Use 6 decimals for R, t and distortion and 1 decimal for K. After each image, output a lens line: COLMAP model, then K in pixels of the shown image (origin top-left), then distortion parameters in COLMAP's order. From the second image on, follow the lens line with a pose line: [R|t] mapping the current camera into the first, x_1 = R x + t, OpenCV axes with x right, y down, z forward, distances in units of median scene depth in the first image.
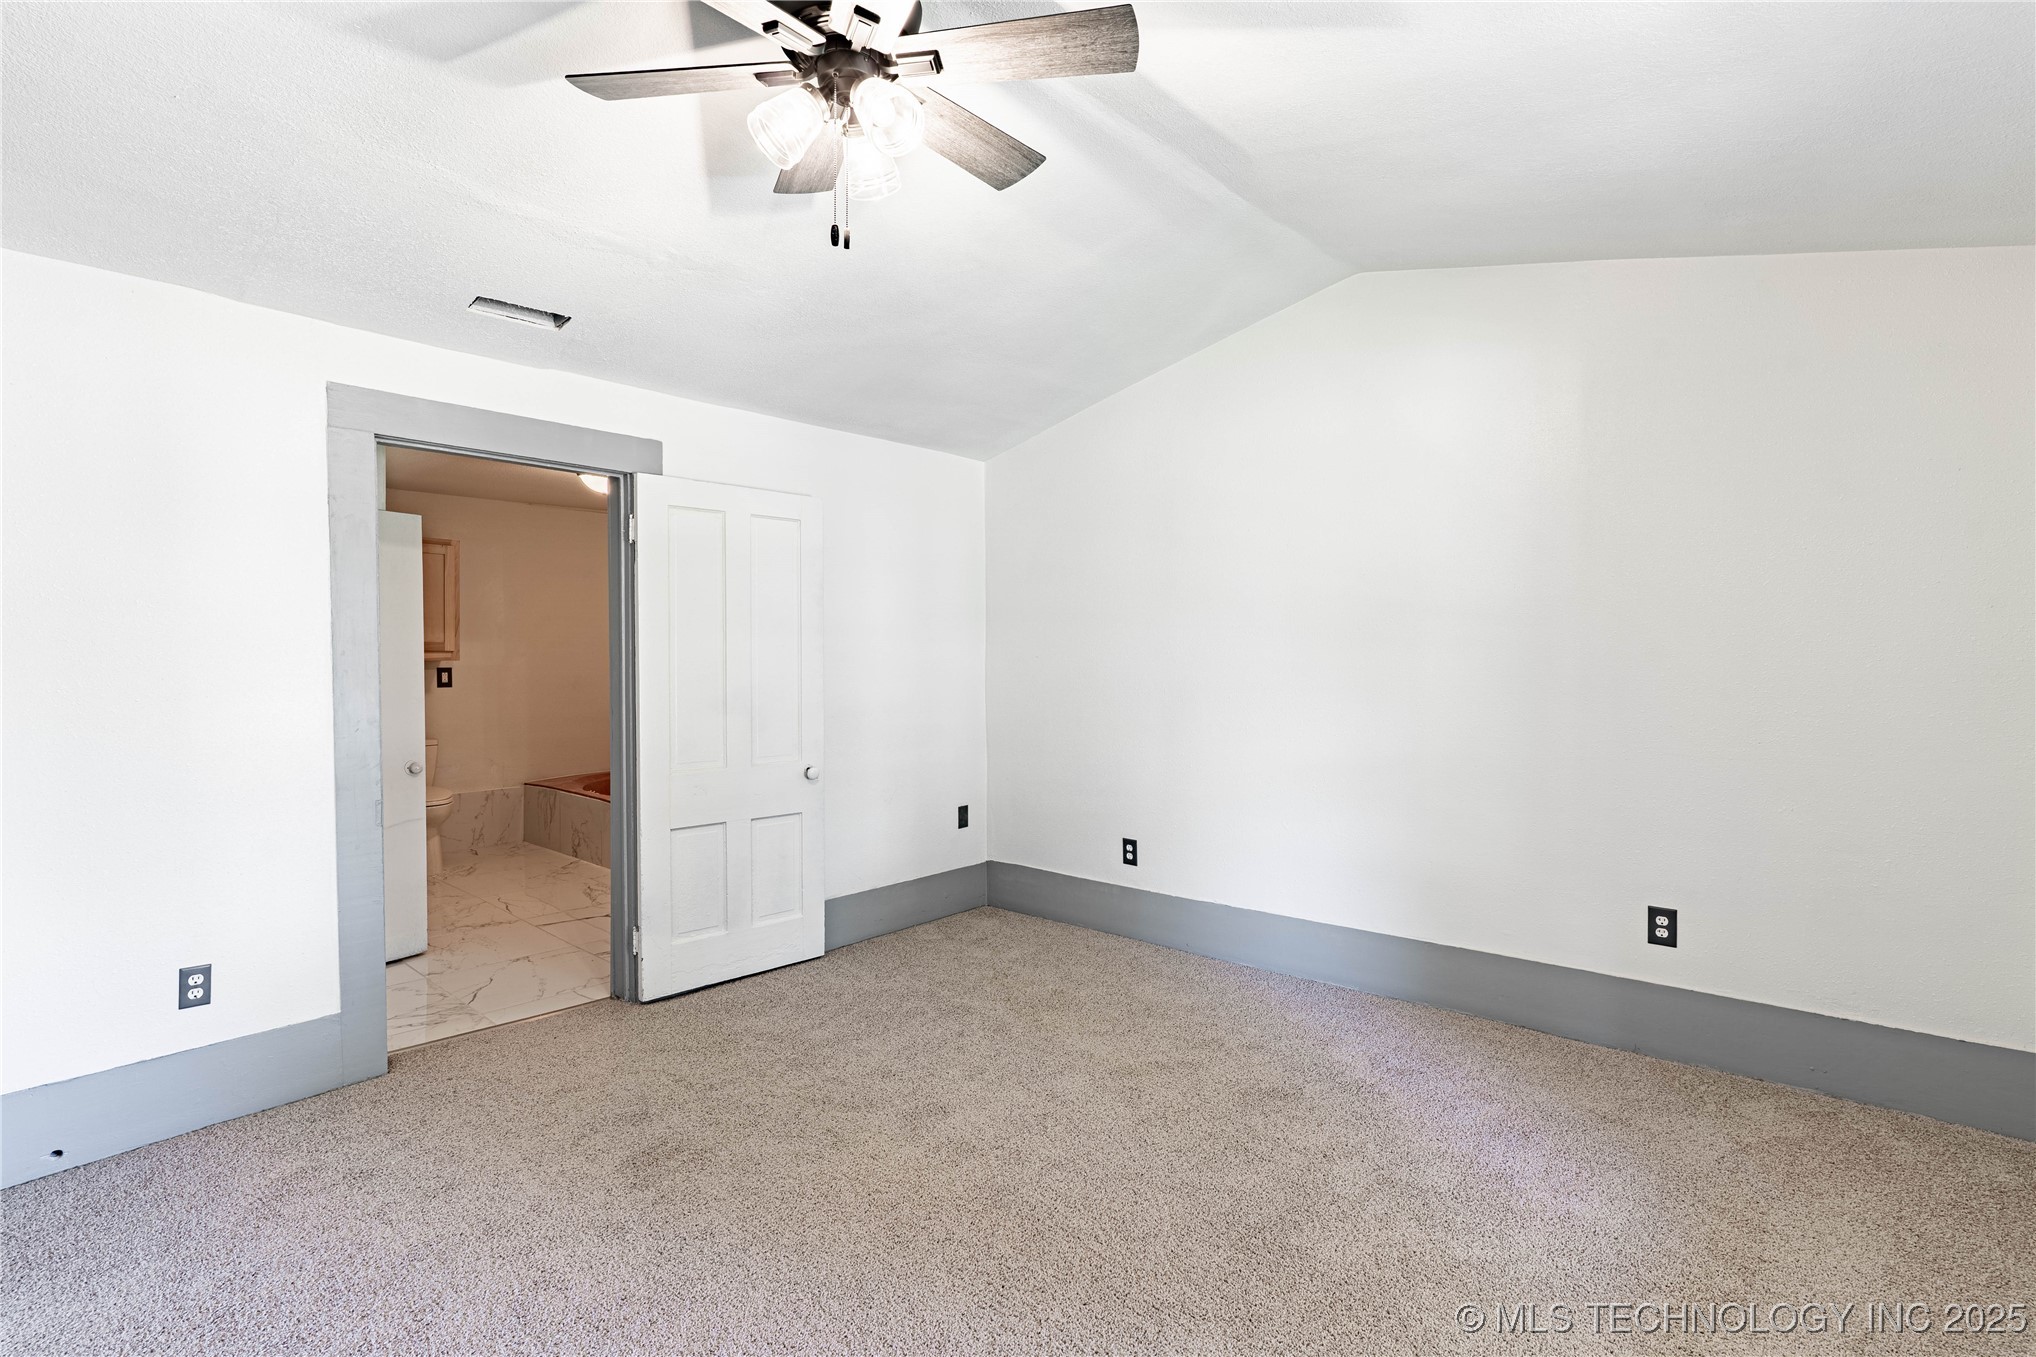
lens RADIAL K [[970.4, 0, 1014.1], [0, 970.4, 657.8], [0, 0, 1]] dist [0.005203, 0.000470]
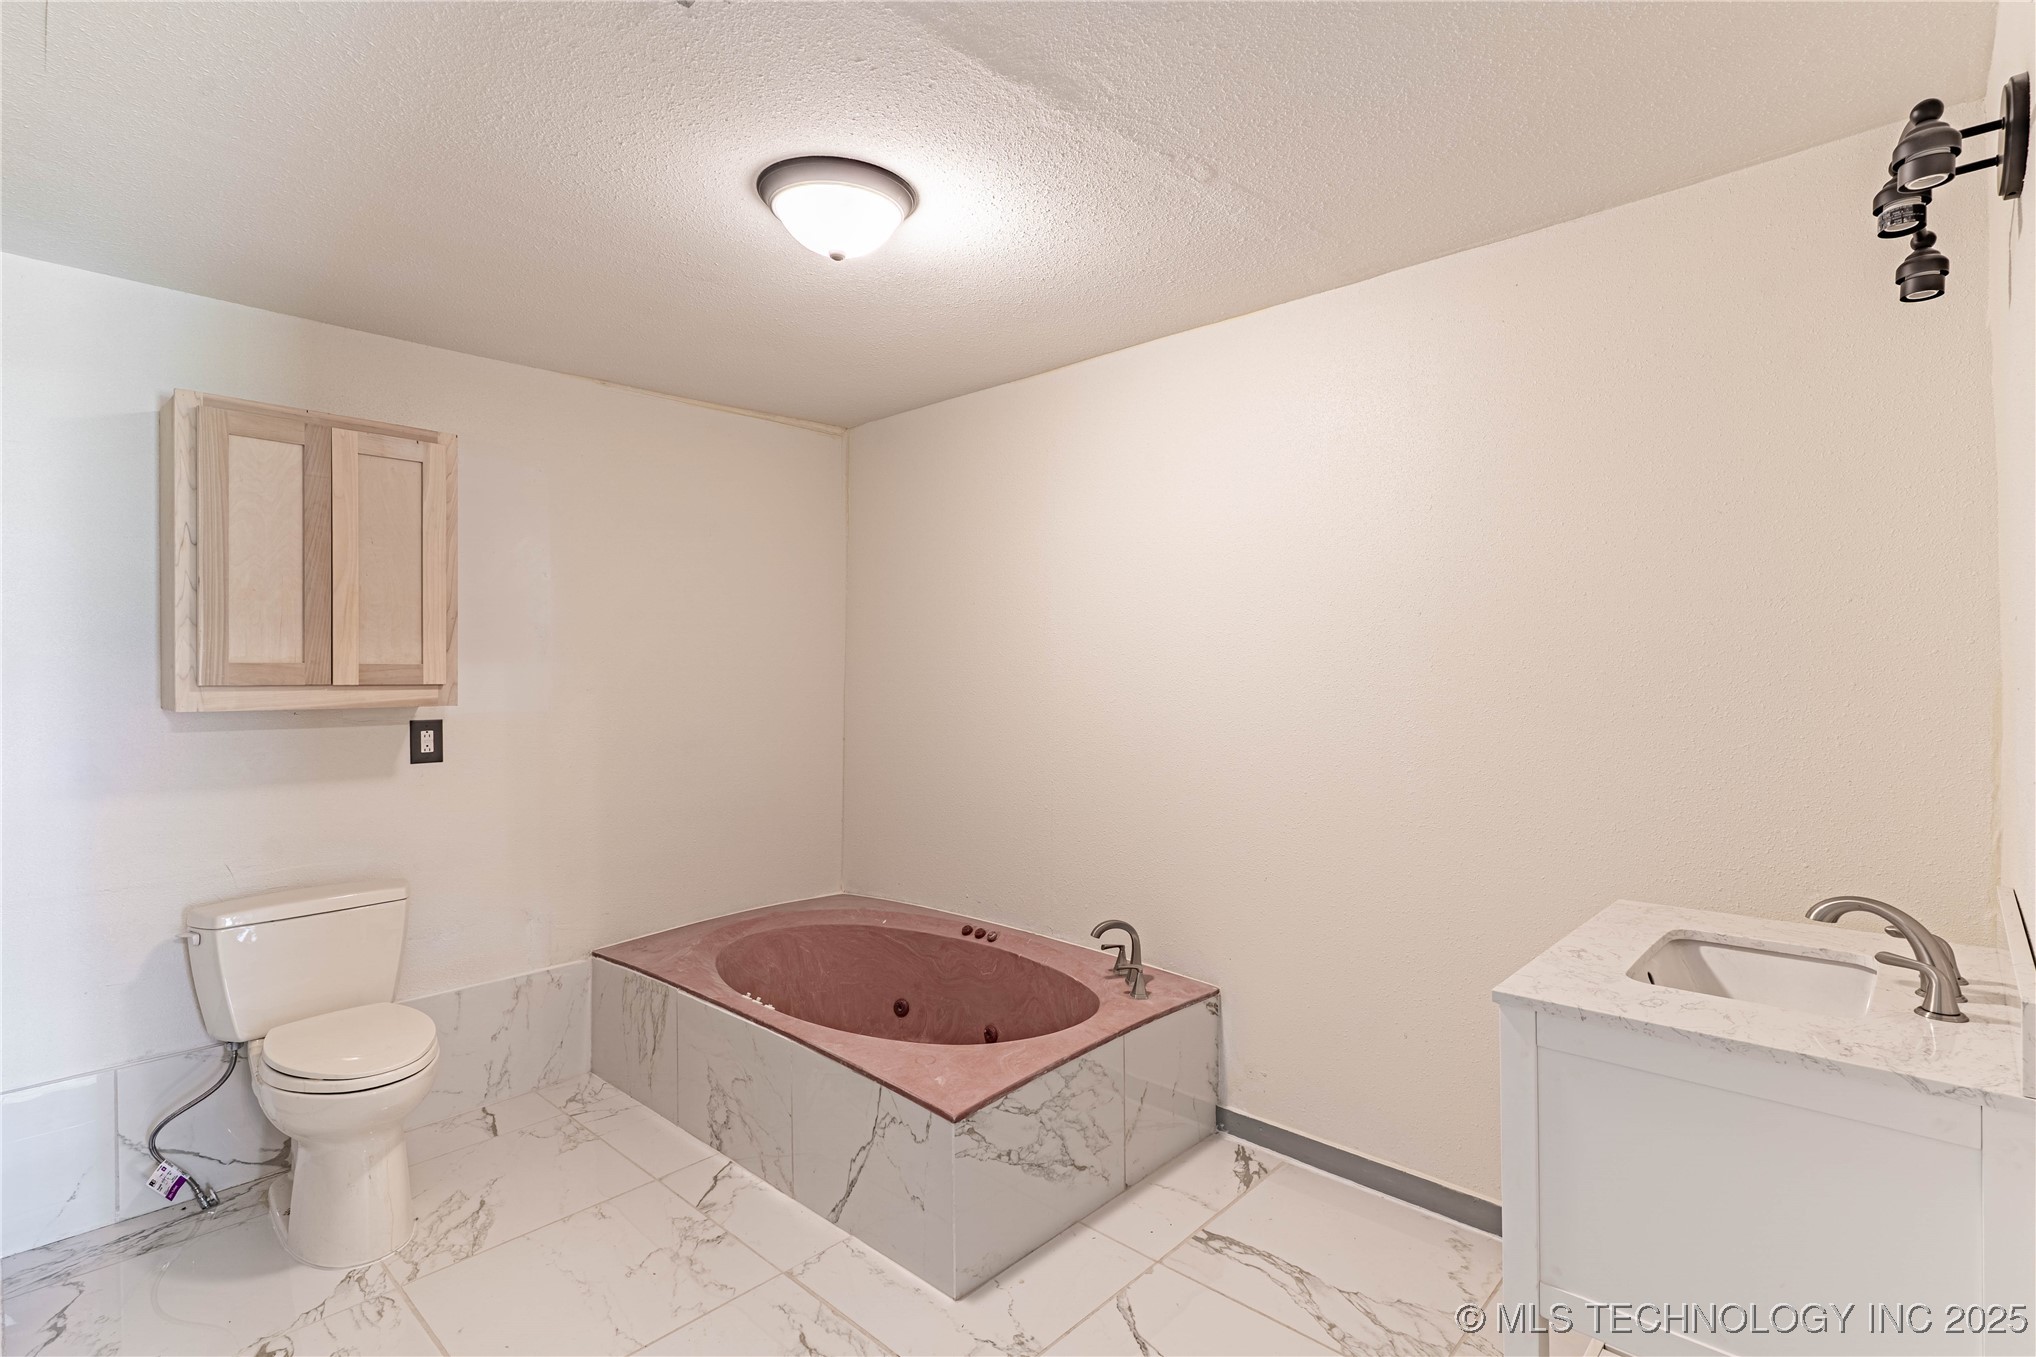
lens RADIAL K [[970.4, 0, 1014.3], [0, 970.4, 674.5], [0, 0, 1]] dist [0.005203, 0.000470]
pose [[0.999887, -0.006518, -0.013555, -0.302406], [0.006371, 0.999921, -0.010859, -0.004807], [0.013625, 0.010771, 0.999849, 0.545631]]
